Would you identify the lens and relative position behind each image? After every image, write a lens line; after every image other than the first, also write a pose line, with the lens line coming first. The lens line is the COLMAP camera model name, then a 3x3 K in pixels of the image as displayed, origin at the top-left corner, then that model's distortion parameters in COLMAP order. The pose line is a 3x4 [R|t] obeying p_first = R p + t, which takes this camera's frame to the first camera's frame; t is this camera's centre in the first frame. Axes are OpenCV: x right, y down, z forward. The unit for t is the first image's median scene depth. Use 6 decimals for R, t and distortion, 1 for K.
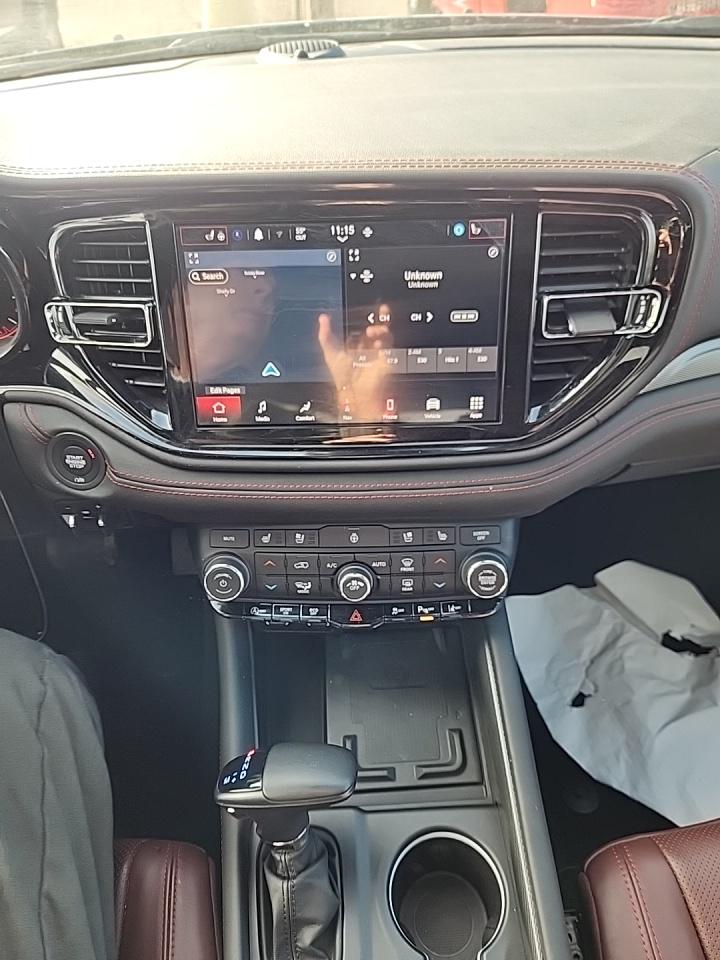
lens RADIAL K [[646.9, 0, 365.5], [0, 646.9, 498.8], [0, 0, 1]] dist [0.036449, -0.028426]
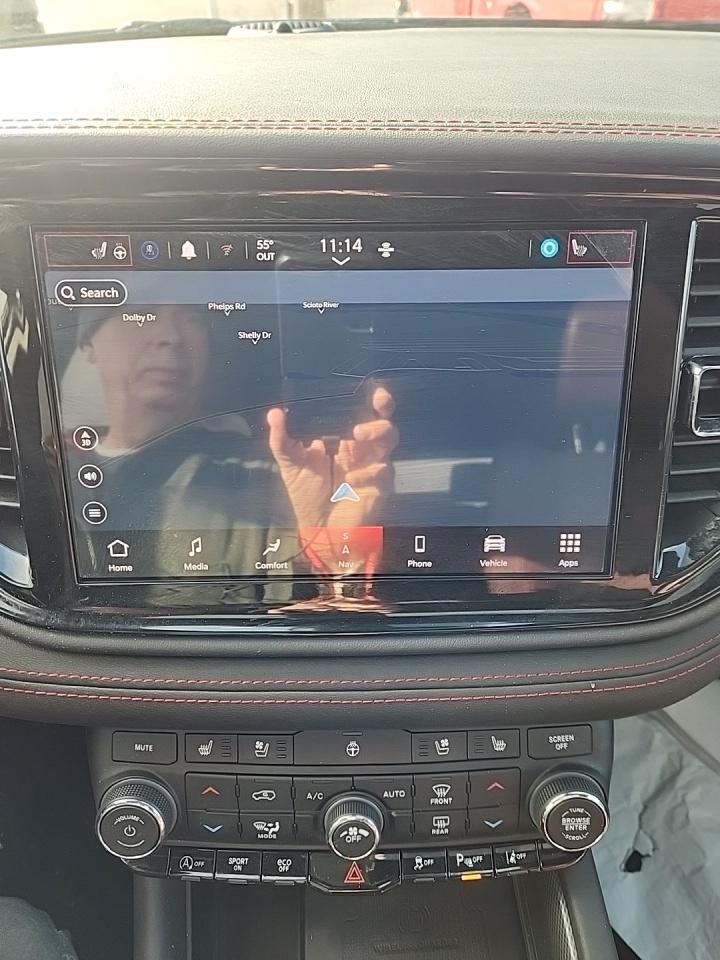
lens RADIAL K [[646.9, 0, 369.5], [0, 646.9, 485.8], [0, 0, 1]] dist [0.036449, -0.028426]
pose [[0.999628, 0.007378, 0.026266, -0.019657], [-0.005050, 0.996141, -0.087621, -0.128682], [-0.026811, 0.087456, 0.995808, 0.373929]]
